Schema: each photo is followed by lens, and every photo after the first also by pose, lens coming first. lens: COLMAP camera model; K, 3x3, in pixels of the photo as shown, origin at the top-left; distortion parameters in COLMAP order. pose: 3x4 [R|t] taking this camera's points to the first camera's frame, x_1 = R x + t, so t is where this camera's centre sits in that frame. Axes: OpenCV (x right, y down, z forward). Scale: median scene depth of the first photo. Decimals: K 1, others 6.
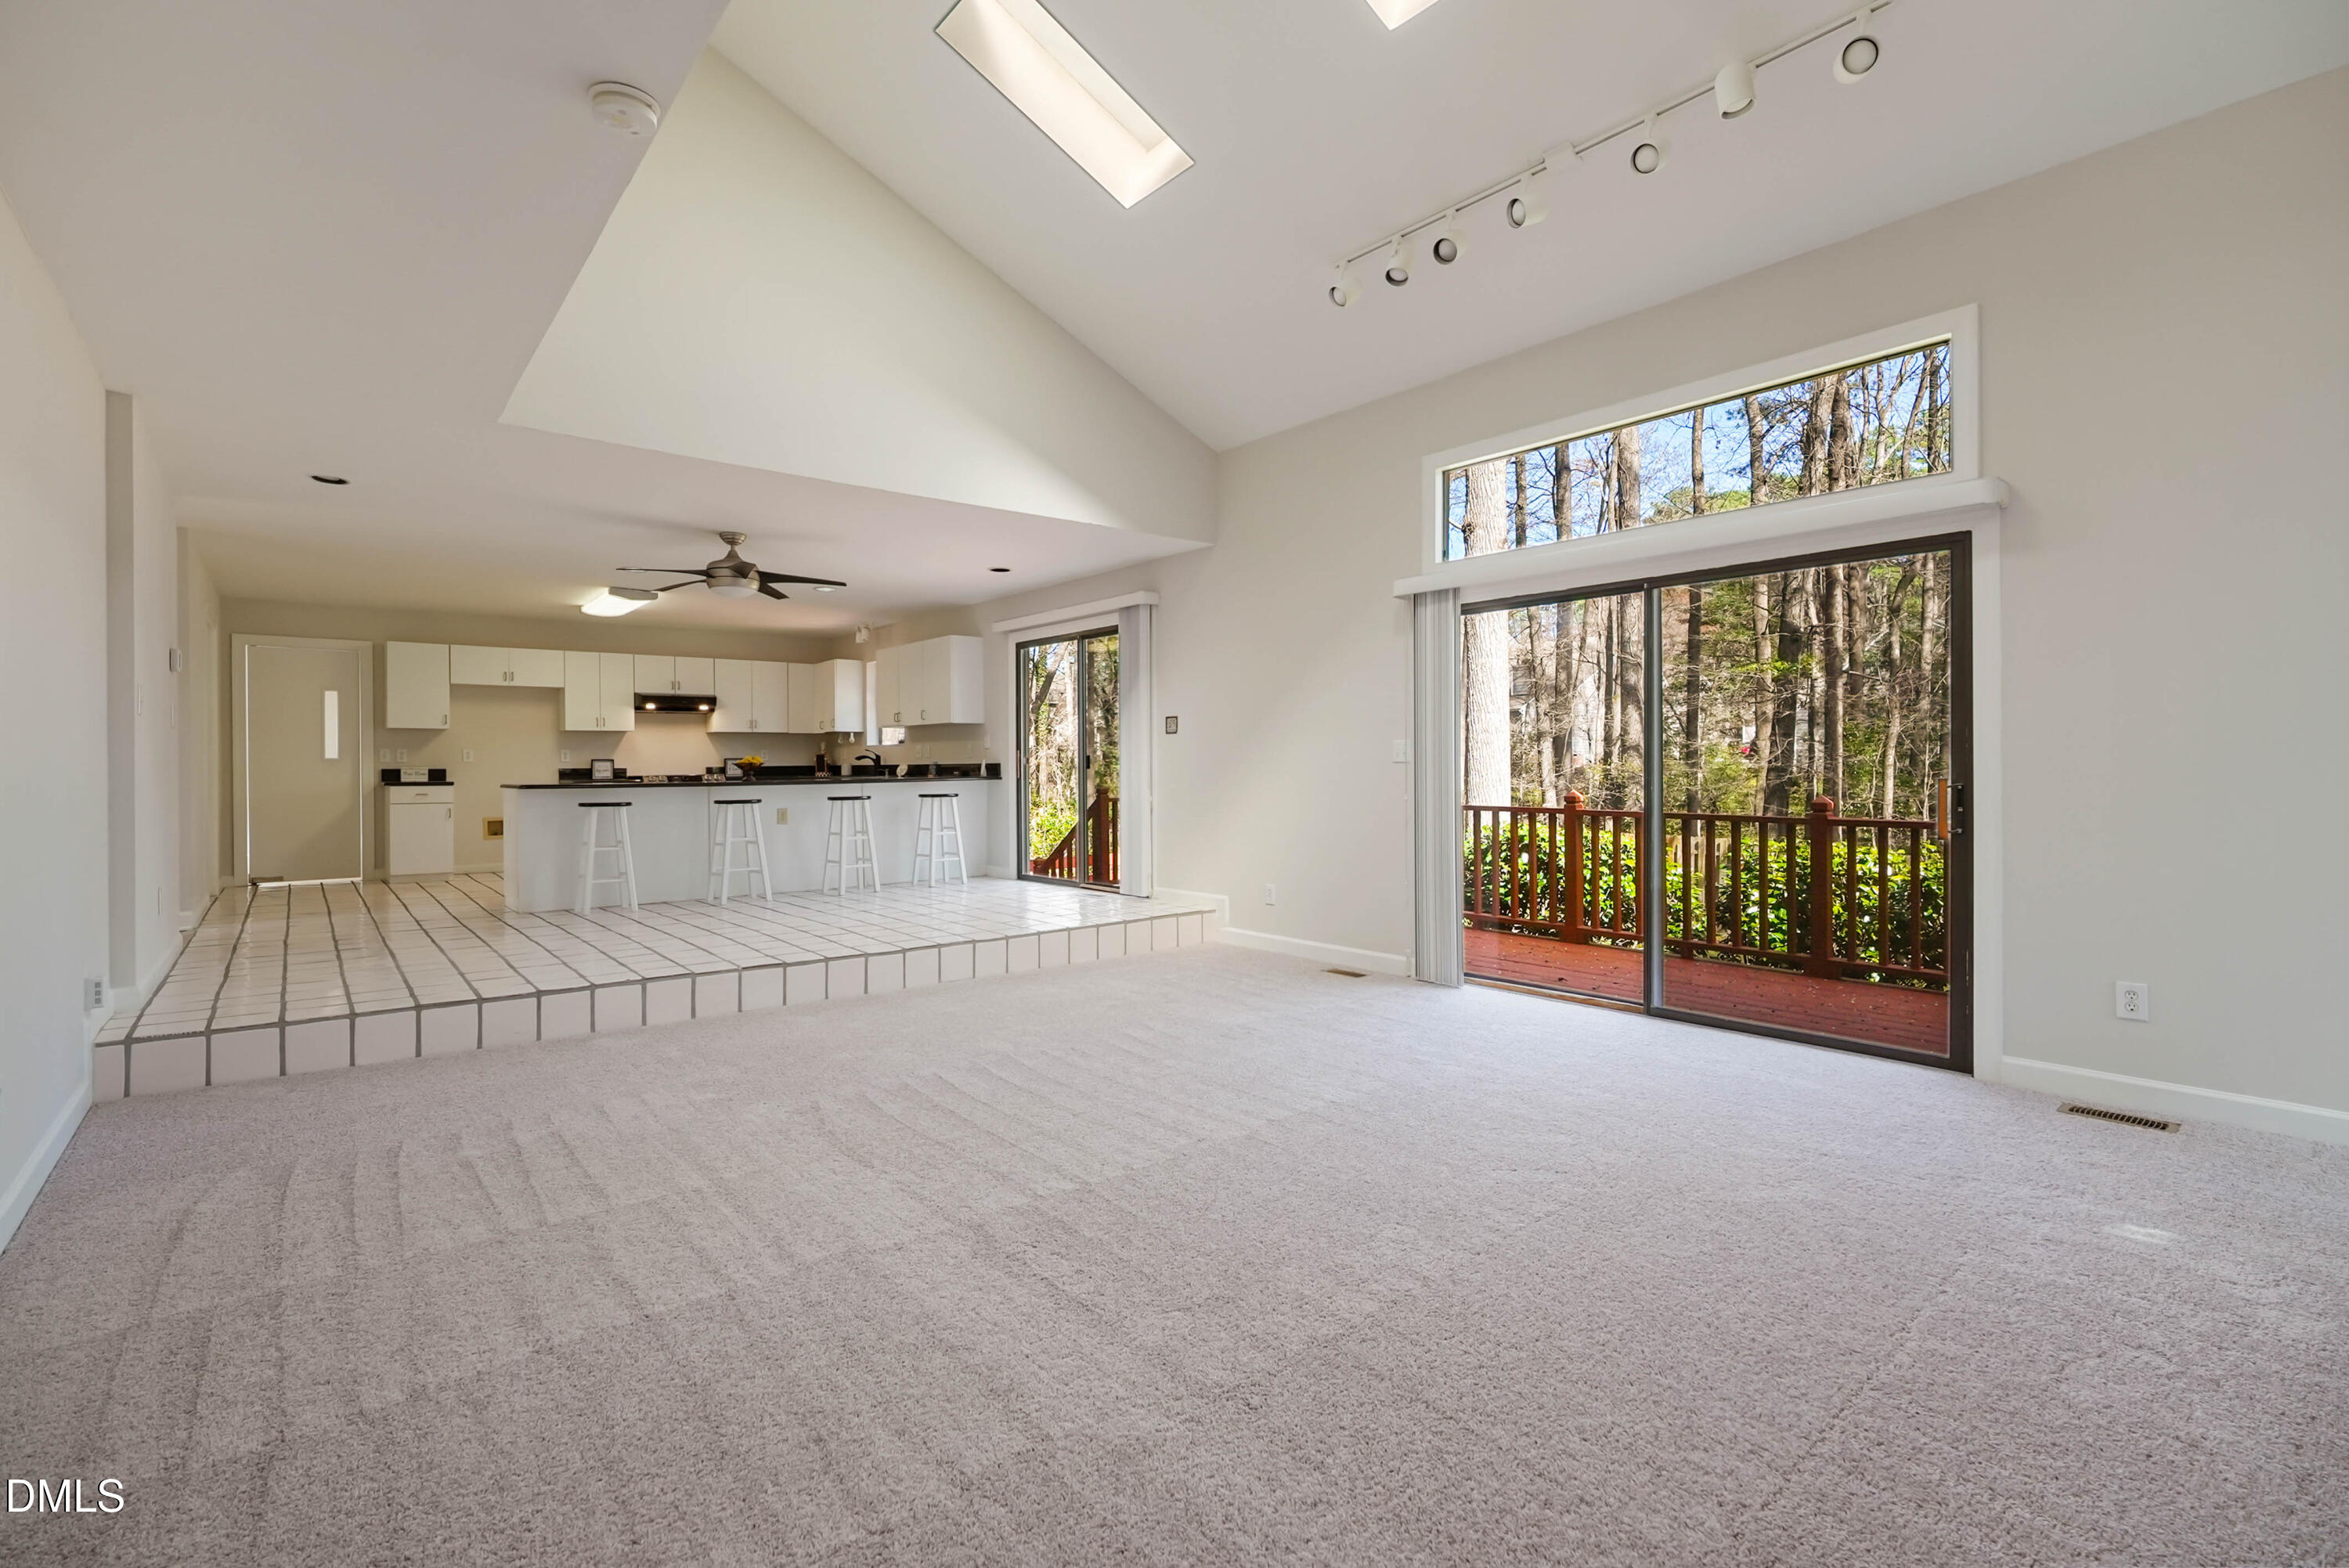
lens RADIAL K [[1066.4, 0, 1179.0], [0, 1066.4, 774.8], [0, 0, 1]] dist [-0.009207, 0.005208]
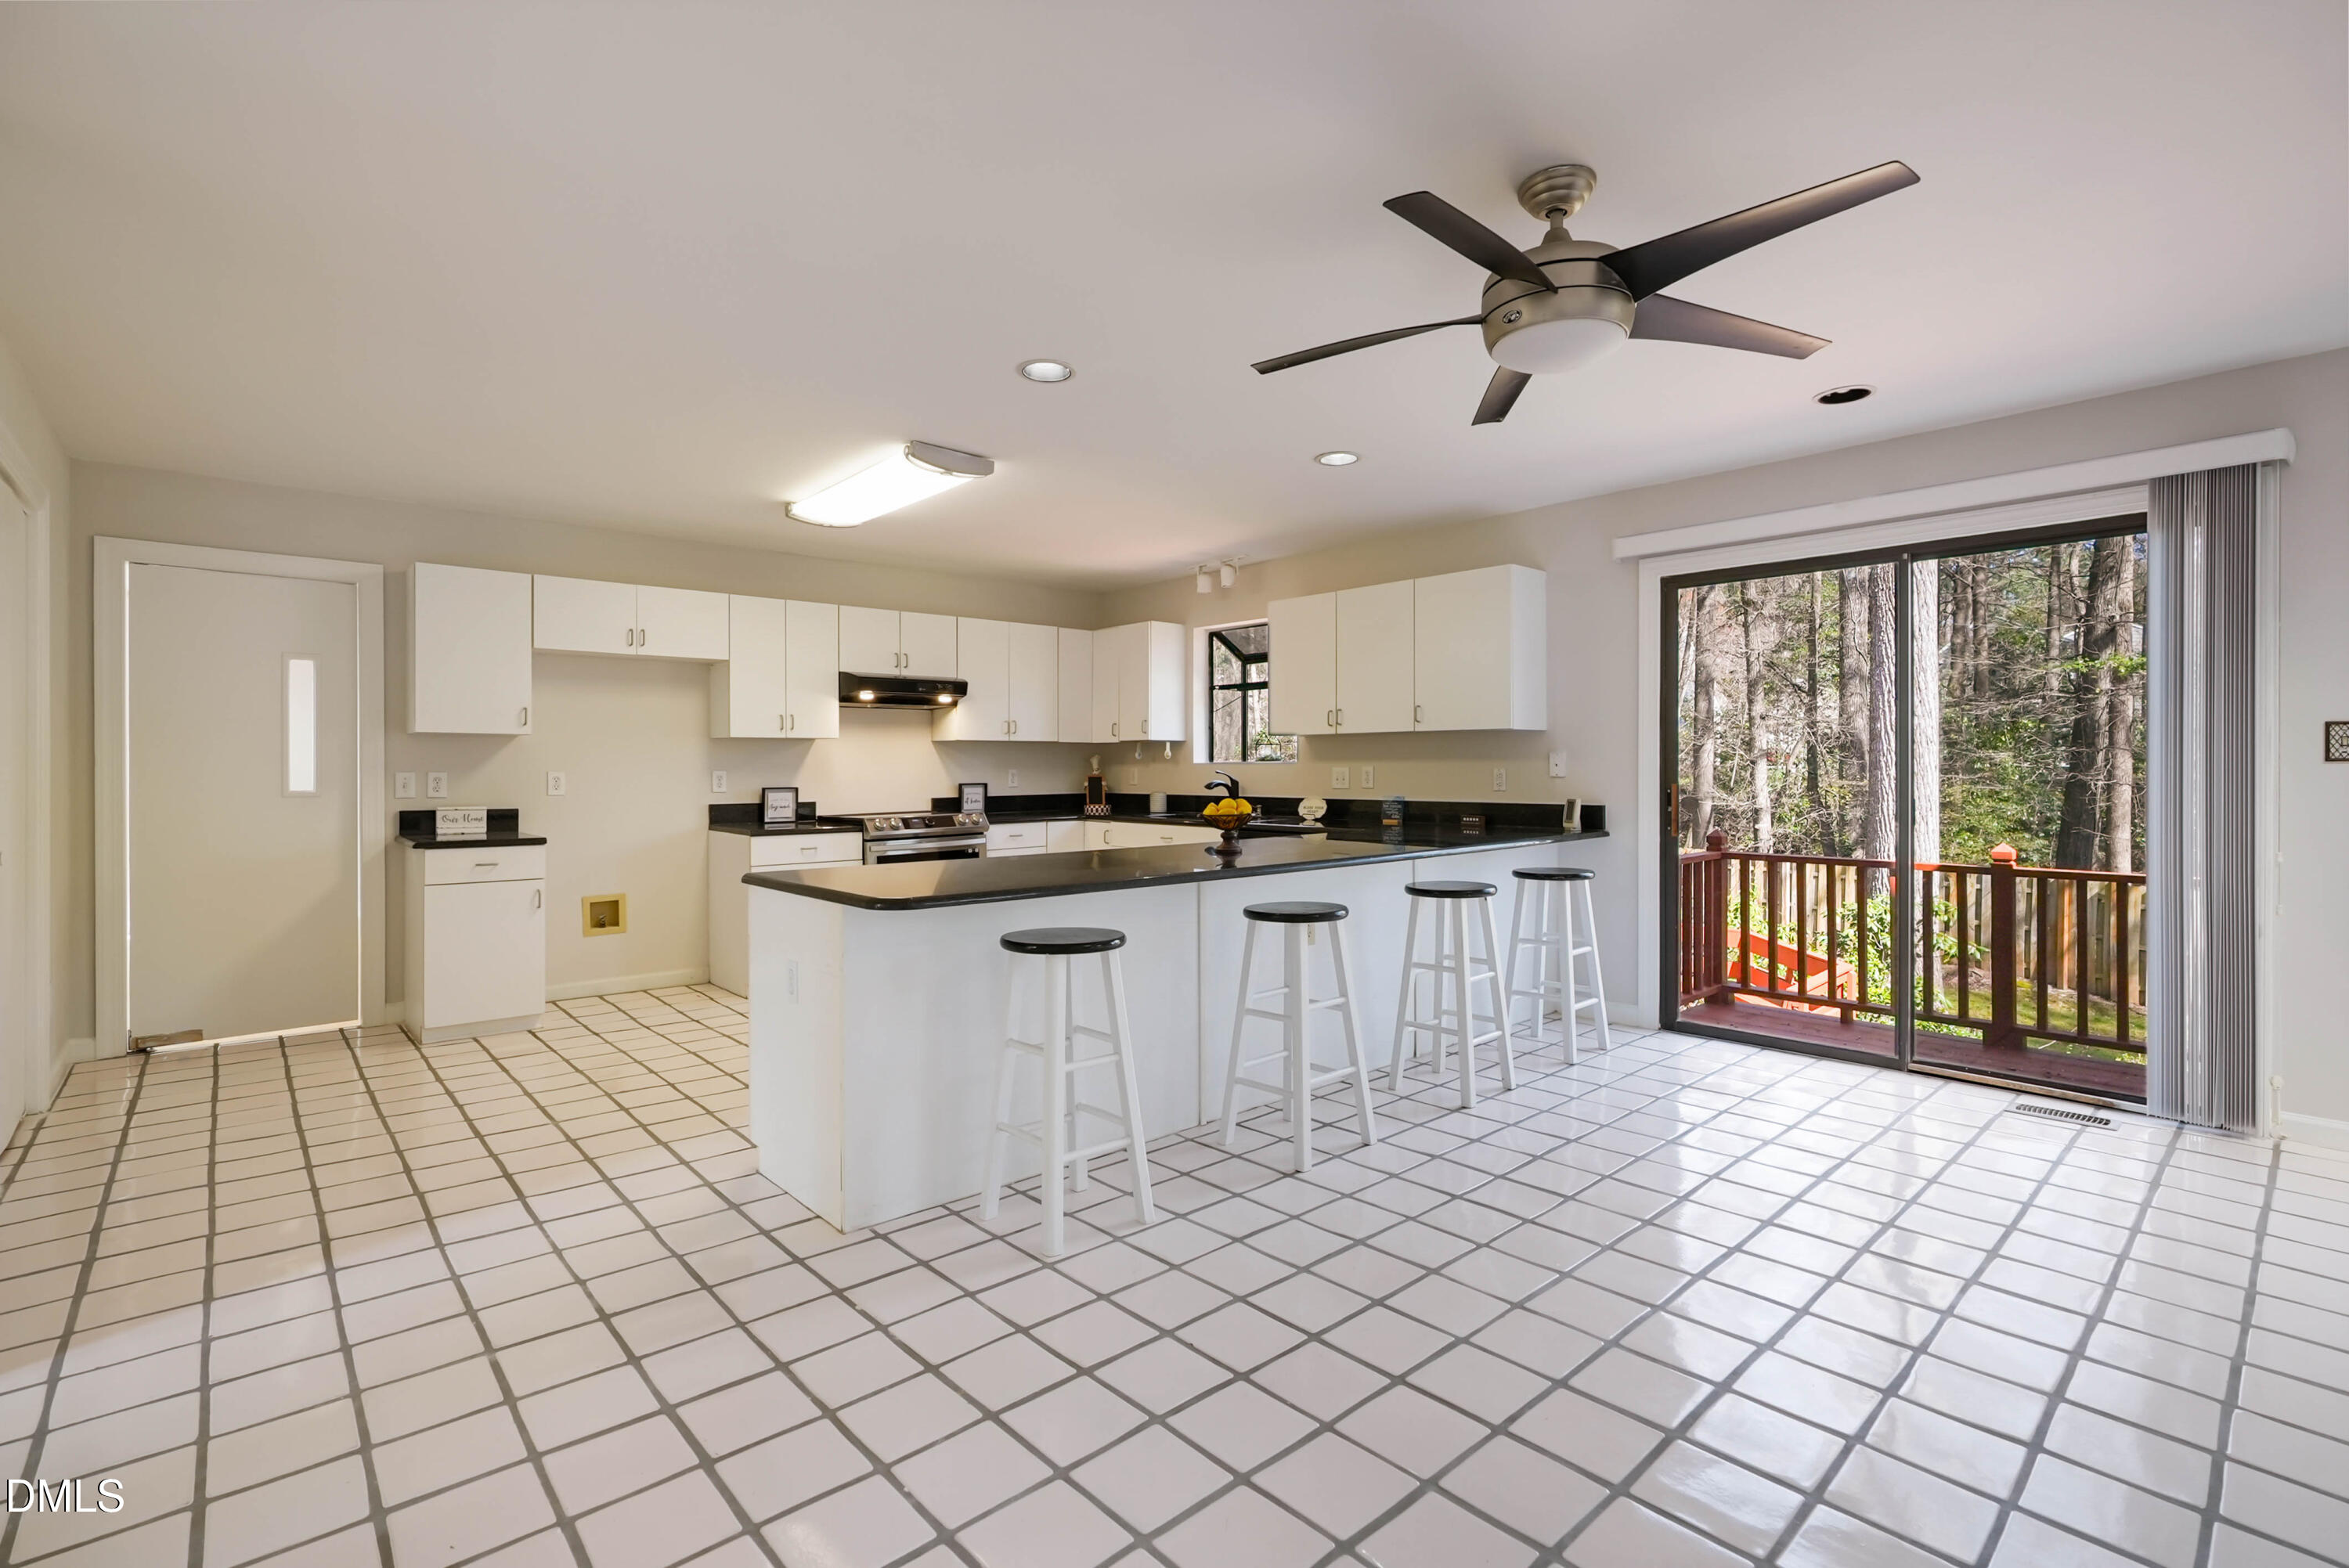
lens RADIAL K [[1066.4, 0, 1179.5], [0, 1066.4, 772.6], [0, 0, 1]] dist [-0.009207, 0.005208]
pose [[0.999035, 0.004076, 0.043728, -0.383710], [-0.003963, 0.999989, -0.002675, -0.023748], [-0.043738, 0.002499, 0.999040, 0.454337]]
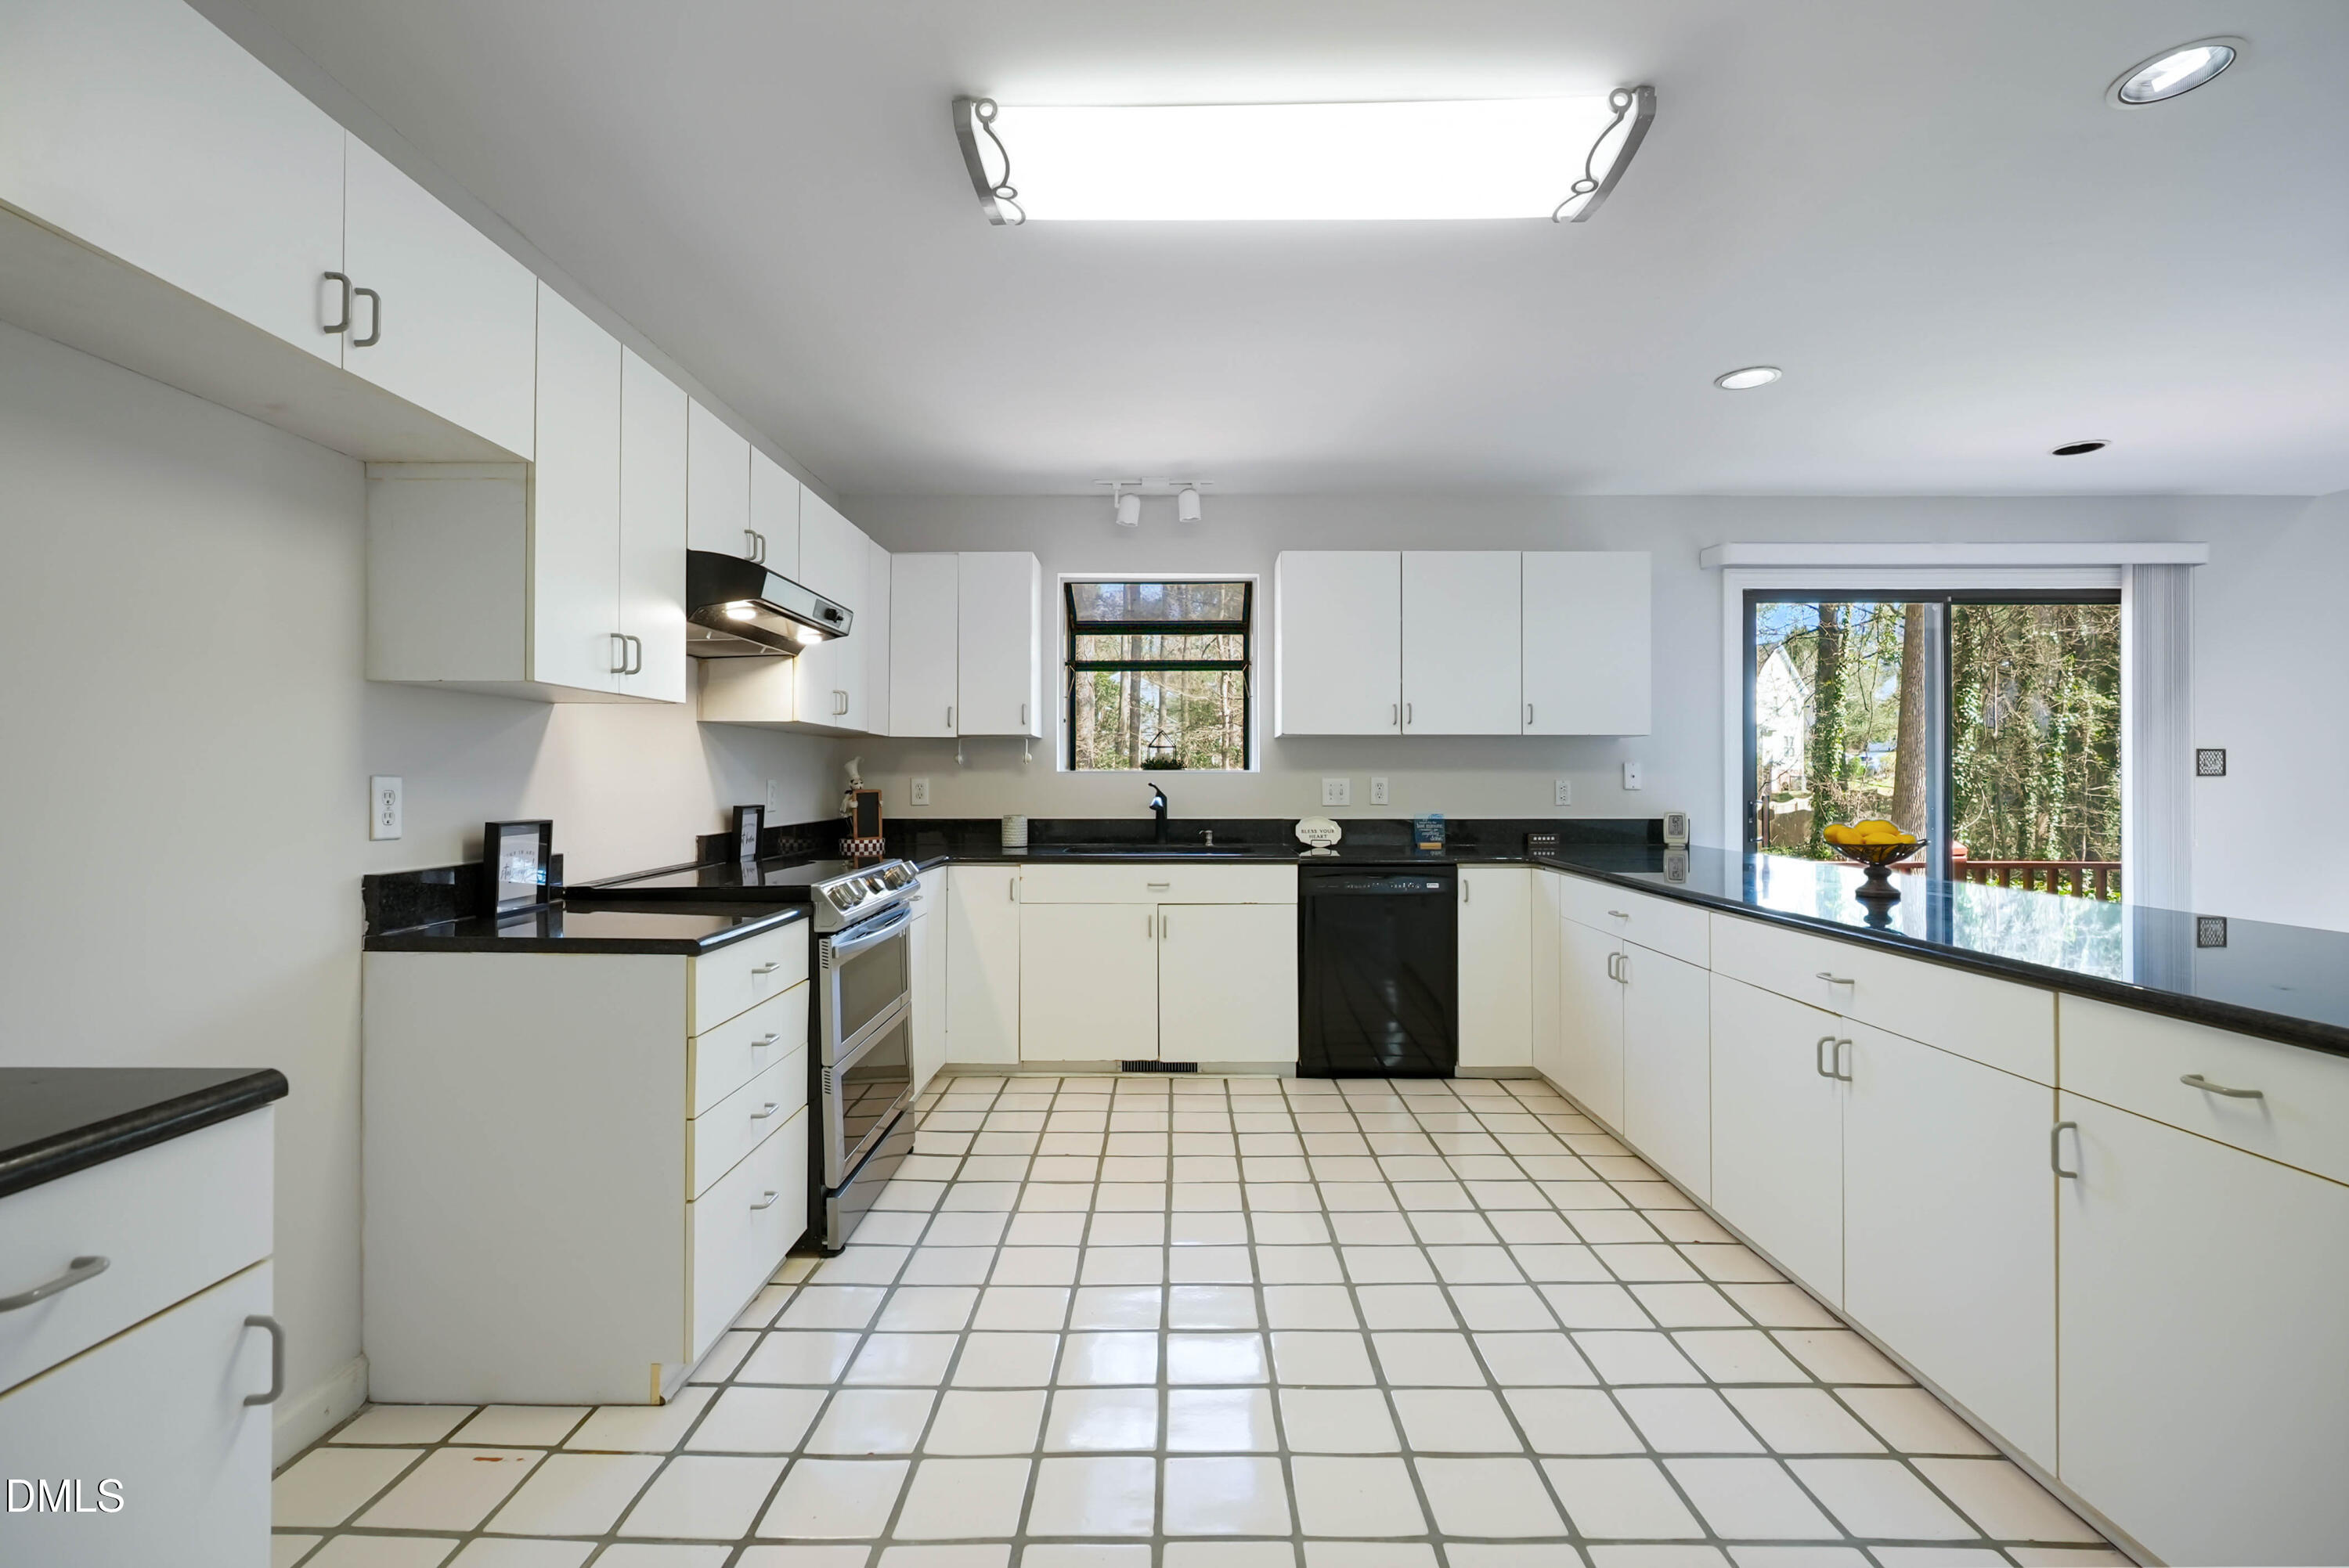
lens RADIAL K [[1066.4, 0, 1173.2], [0, 1066.4, 779.5], [0, 0, 1]] dist [-0.009207, 0.005208]
pose [[0.645435, 0.007919, 0.763774, -0.681833], [0.000477, 0.999942, -0.010770, -0.023025], [-0.763815, 0.007315, 0.645394, 0.817130]]
